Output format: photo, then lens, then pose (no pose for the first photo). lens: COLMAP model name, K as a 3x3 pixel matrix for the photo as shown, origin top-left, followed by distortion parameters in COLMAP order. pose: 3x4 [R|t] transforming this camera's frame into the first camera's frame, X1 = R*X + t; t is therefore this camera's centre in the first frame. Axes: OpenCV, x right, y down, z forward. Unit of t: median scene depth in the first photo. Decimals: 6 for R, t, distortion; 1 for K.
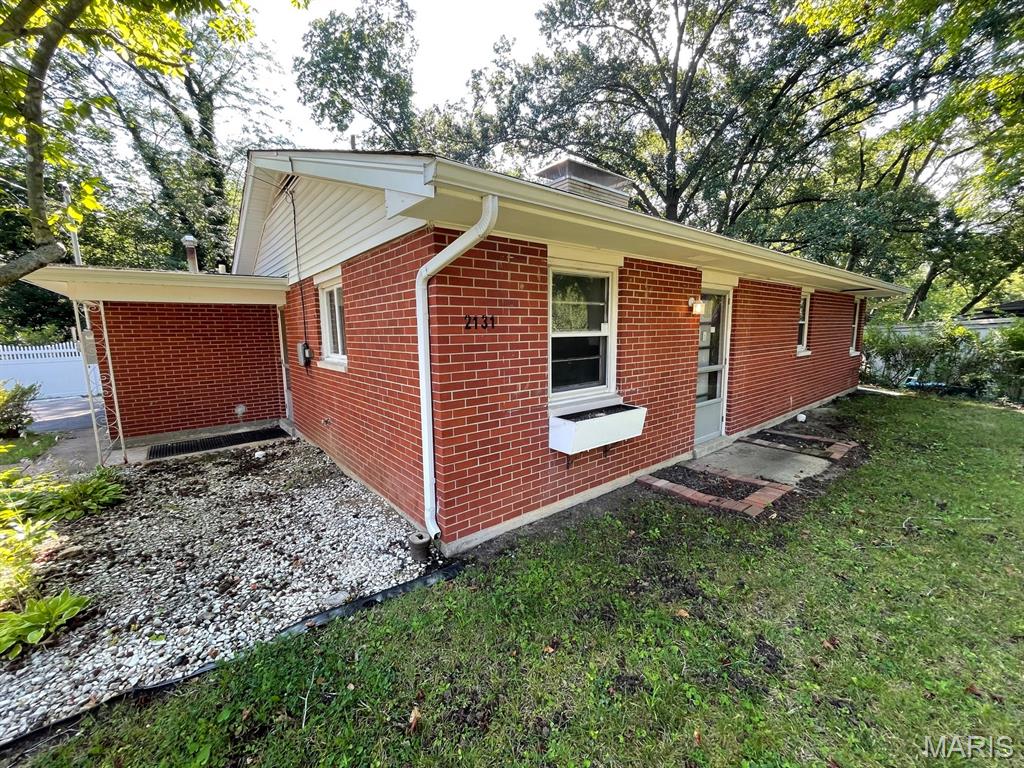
lens RADIAL K [[412.3, 0, 513.7], [0, 412.3, 385.6], [0, 0, 1]] dist [-0.002186, 0.001045]
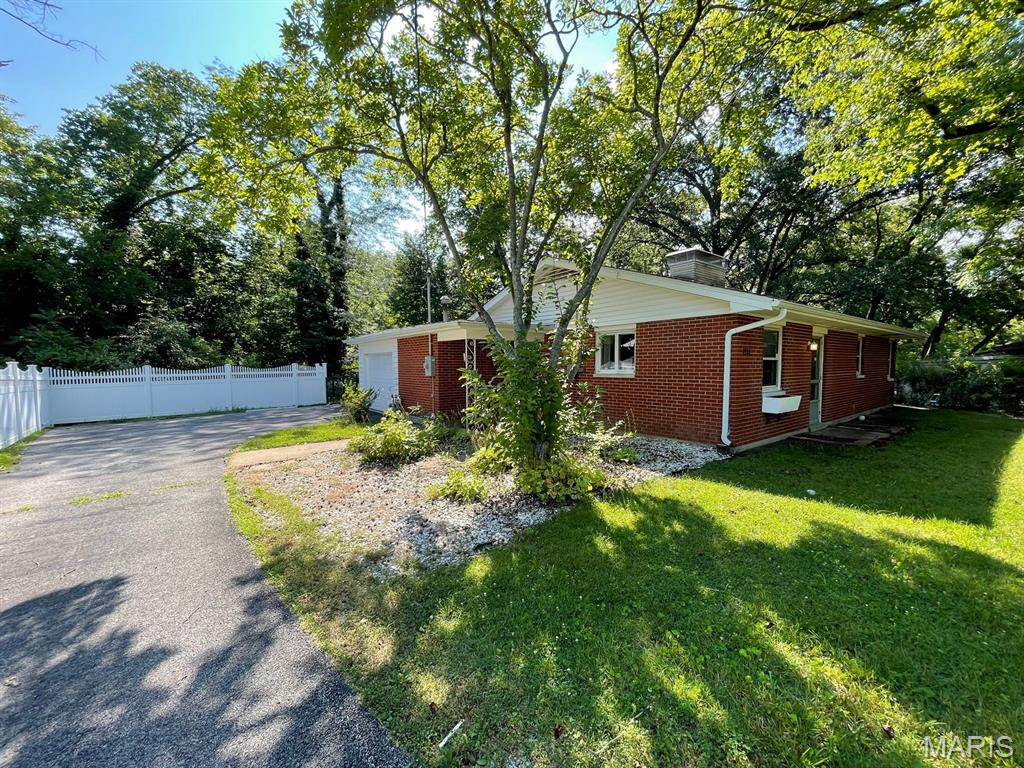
lens RADIAL K [[412.3, 0, 509.9], [0, 412.3, 384.7], [0, 0, 1]] dist [-0.002186, 0.001045]
pose [[0.999541, 0.013590, -0.027065, -0.433518], [-0.015810, 0.996376, -0.083579, 0.079069], [0.025832, 0.083969, 0.996134, -0.431948]]
